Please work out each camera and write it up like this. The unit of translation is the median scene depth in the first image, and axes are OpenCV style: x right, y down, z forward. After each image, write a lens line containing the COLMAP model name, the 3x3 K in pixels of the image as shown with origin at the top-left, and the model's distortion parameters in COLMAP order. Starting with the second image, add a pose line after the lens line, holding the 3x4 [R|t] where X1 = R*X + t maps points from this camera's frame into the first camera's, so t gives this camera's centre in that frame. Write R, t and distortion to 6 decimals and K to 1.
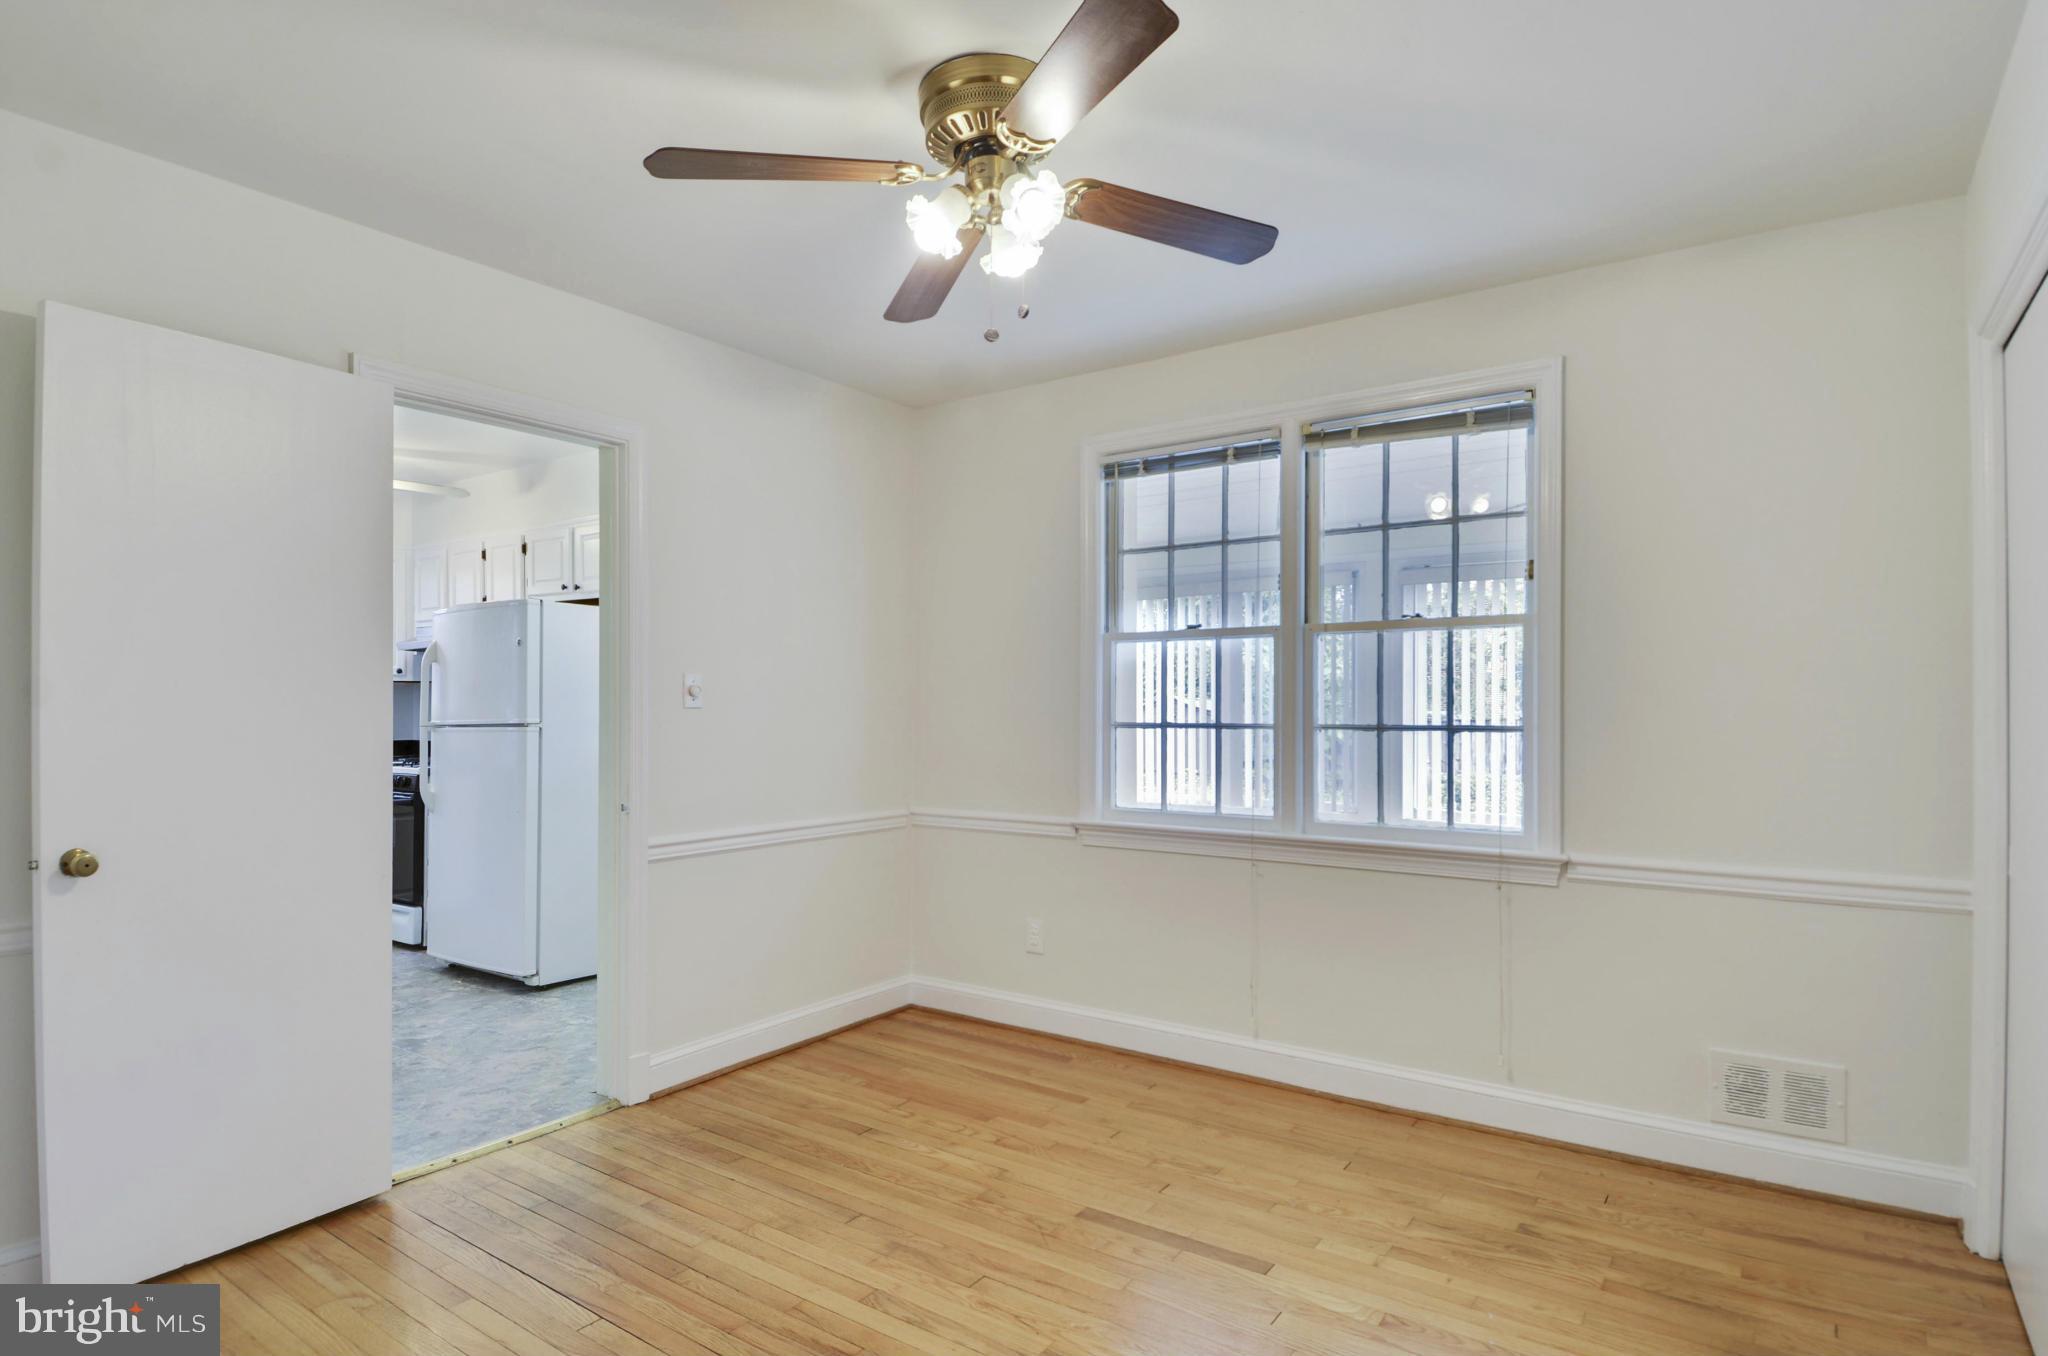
lens RADIAL K [[1112.6, 0, 1026.4], [0, 1112.6, 703.1], [0, 0, 1]] dist [0.002347, -0.000936]
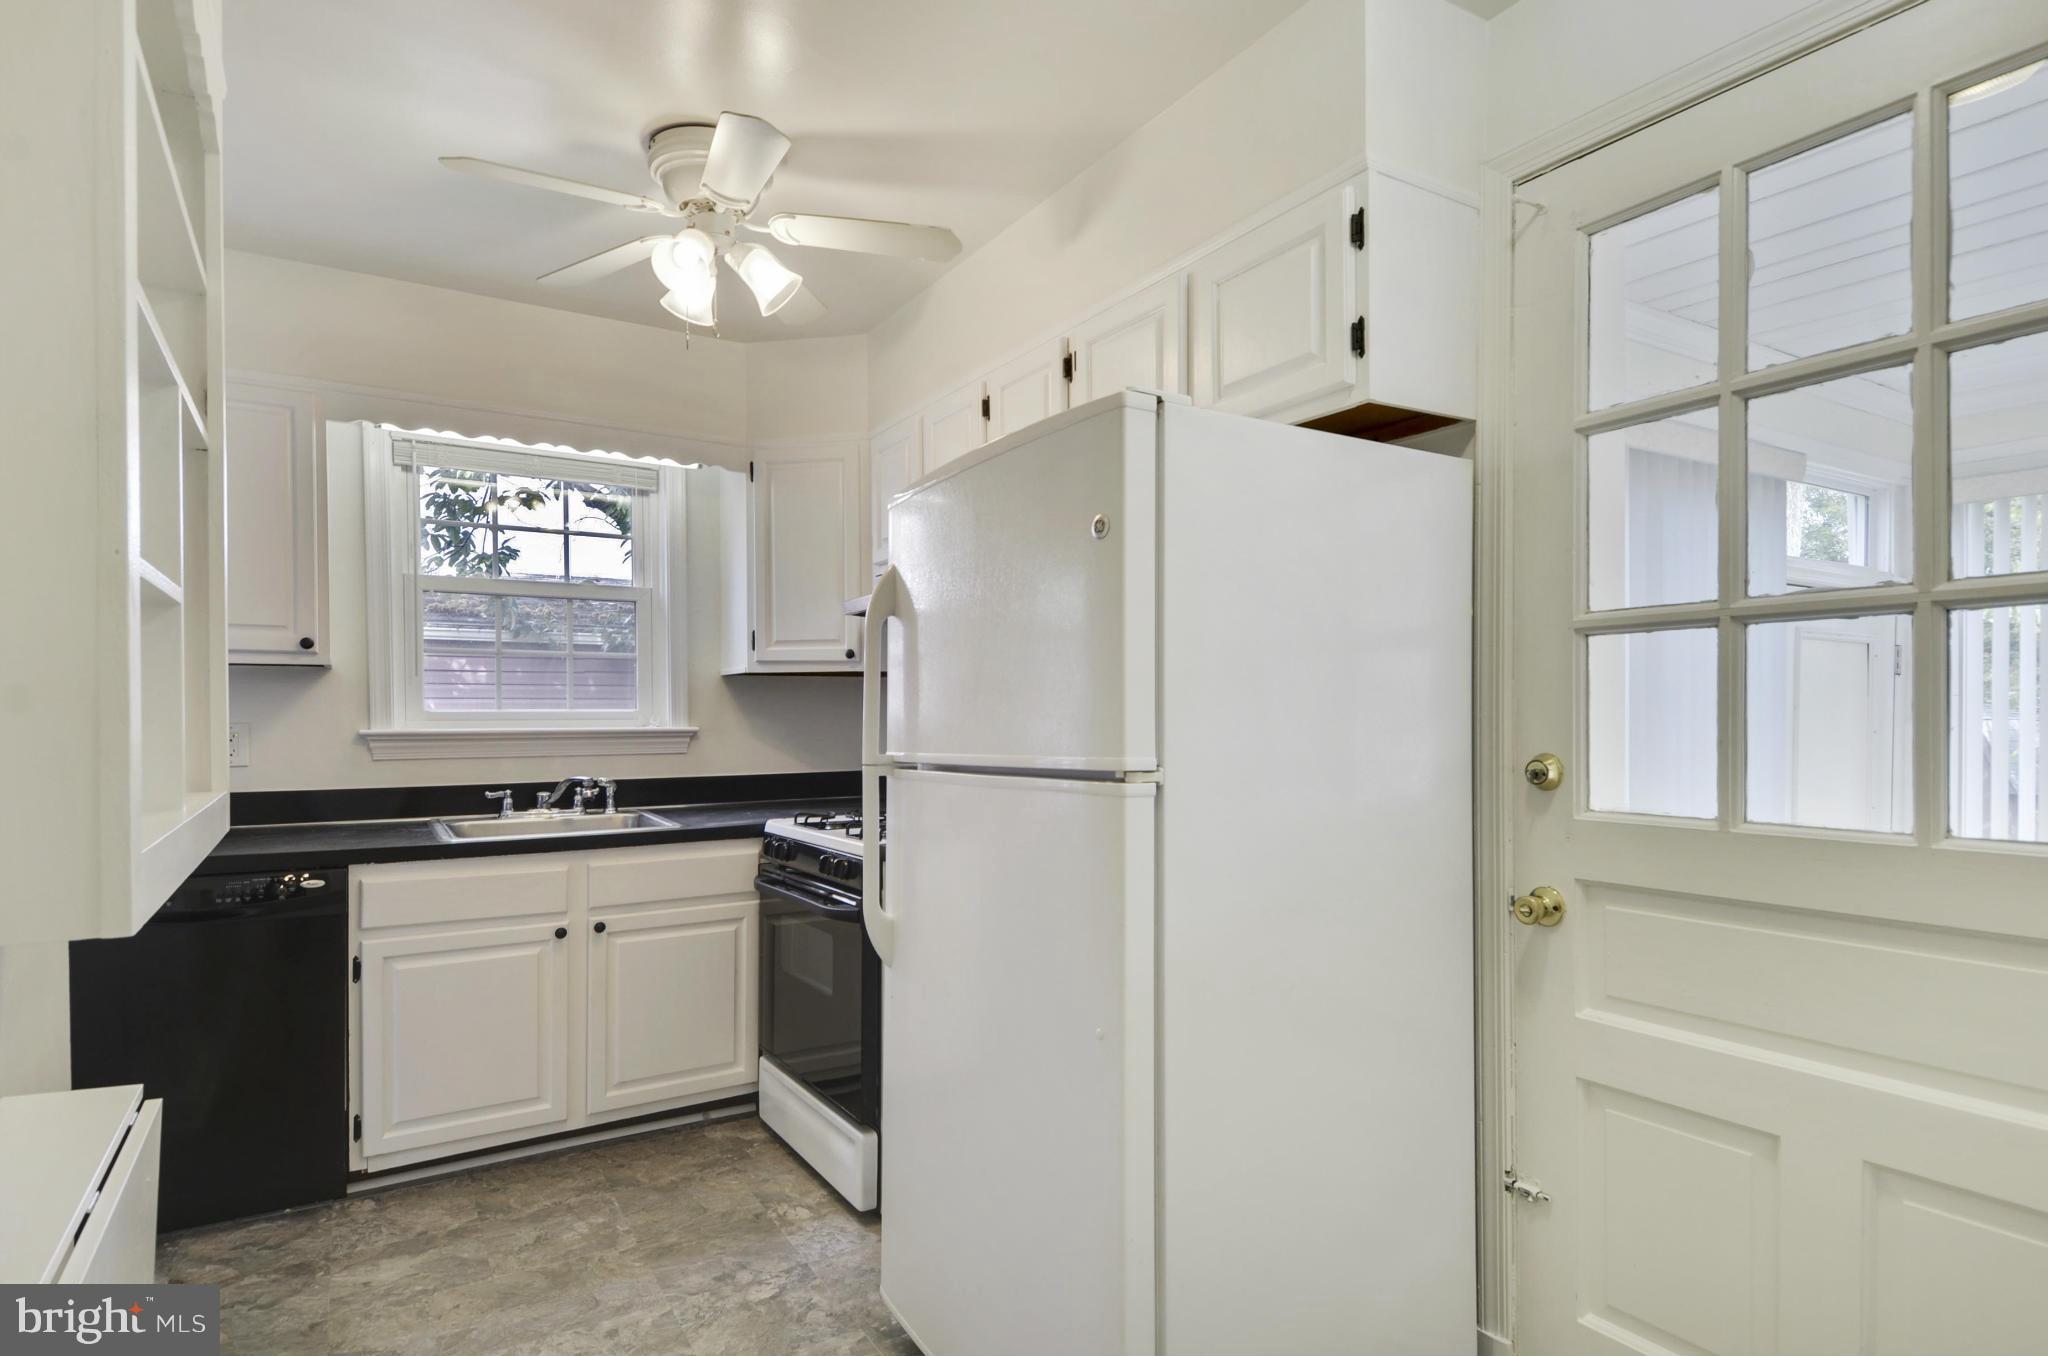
lens RADIAL K [[1112.6, 0, 1026.4], [0, 1112.6, 703.1], [0, 0, 1]] dist [0.002347, -0.000936]
pose [[0.920543, -0.011843, -0.390461, -0.318781], [0.013269, 0.999912, 0.000953, -0.002999], [0.390415, -0.006059, 0.920619, 0.628957]]
